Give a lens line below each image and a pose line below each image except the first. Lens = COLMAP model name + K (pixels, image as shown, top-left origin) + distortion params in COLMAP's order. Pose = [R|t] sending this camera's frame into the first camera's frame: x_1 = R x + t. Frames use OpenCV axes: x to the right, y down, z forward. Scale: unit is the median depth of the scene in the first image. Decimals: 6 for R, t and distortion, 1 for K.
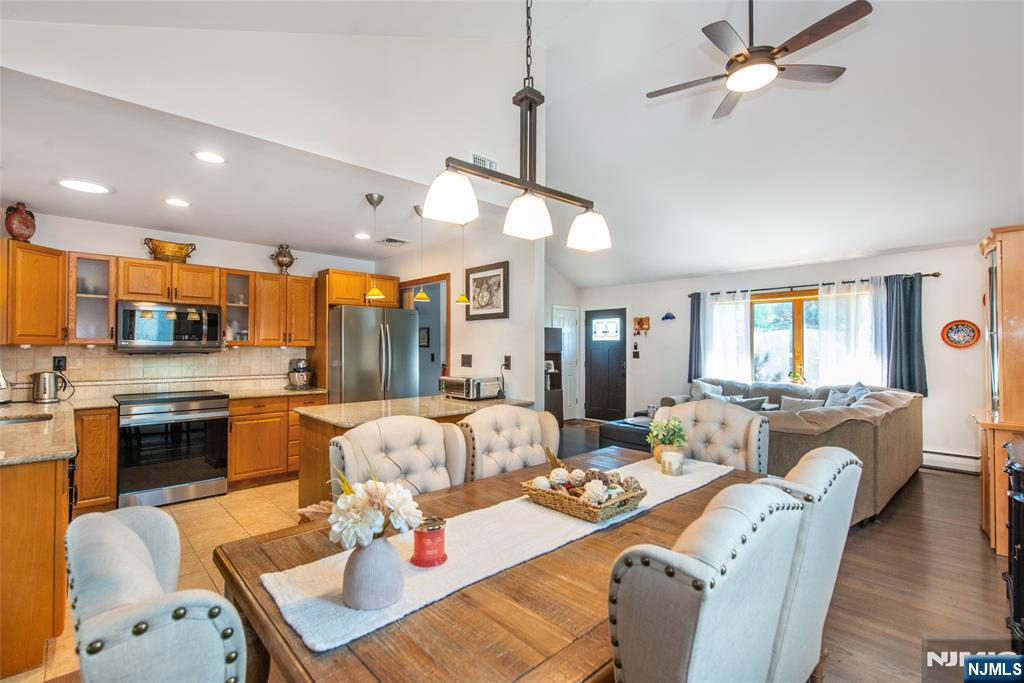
lens RADIAL K [[462.3, 0, 509.9], [0, 462.3, 345.1], [0, 0, 1]] dist [0.001441, 0.000080]
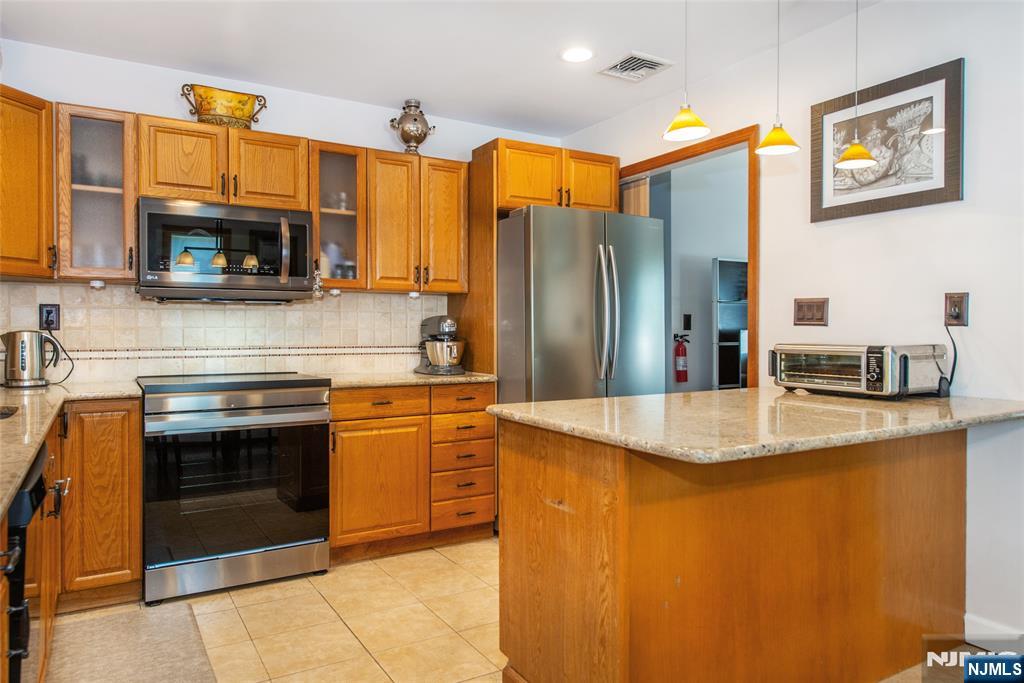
lens RADIAL K [[675.8, 0, 512.0], [0, 675.8, 341.5], [0, 0, 1]] dist [0.018615, -0.000128]
pose [[0.976749, 0.001702, -0.214381, -0.247336], [0.003184, 0.999743, 0.022442, 0.048926], [0.214364, -0.022602, 0.976492, 0.307653]]
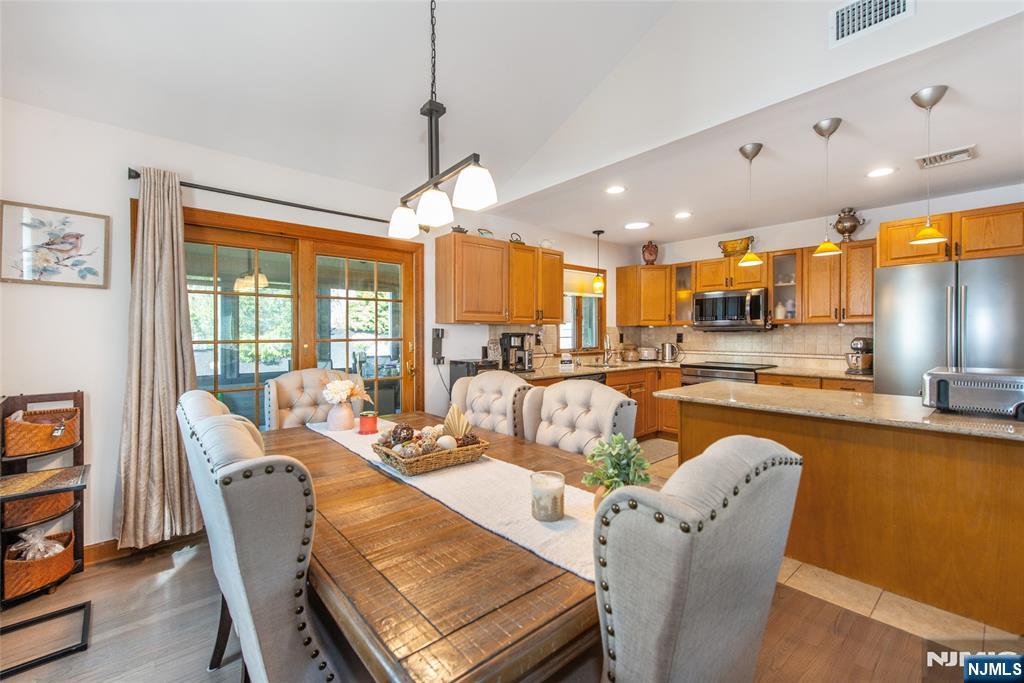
lens RADIAL K [[425.8, 0, 505.4], [0, 425.8, 336.9], [0, 0, 1]] dist [0.001475, 0.000230]
pose [[-0.038197, 0.008179, -0.999237, 0.417315], [0.009711, 0.999922, 0.007813, 0.018216], [0.999223, -0.009405, -0.038274, 0.445107]]
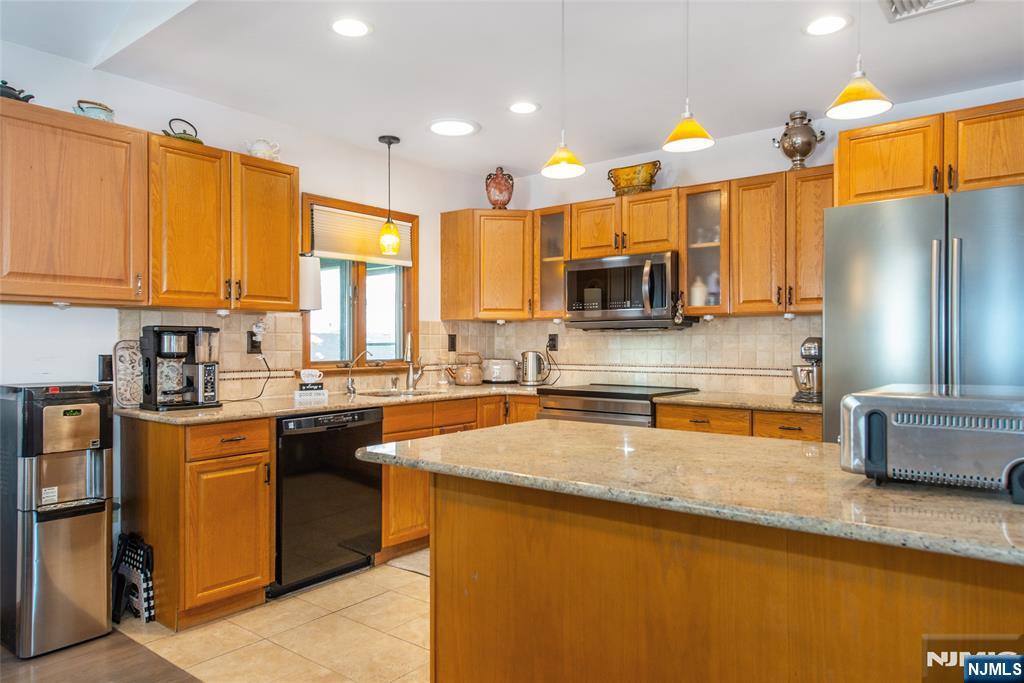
lens RADIAL K [[675.8, 0, 512.0], [0, 675.8, 341.5], [0, 0, 1]] dist [0.018615, -0.000128]
pose [[0.153611, -0.004804, -0.988120, 0.233146], [0.008119, 0.999961, -0.003599, 0.039179], [0.988098, -0.007469, 0.153644, 0.679647]]
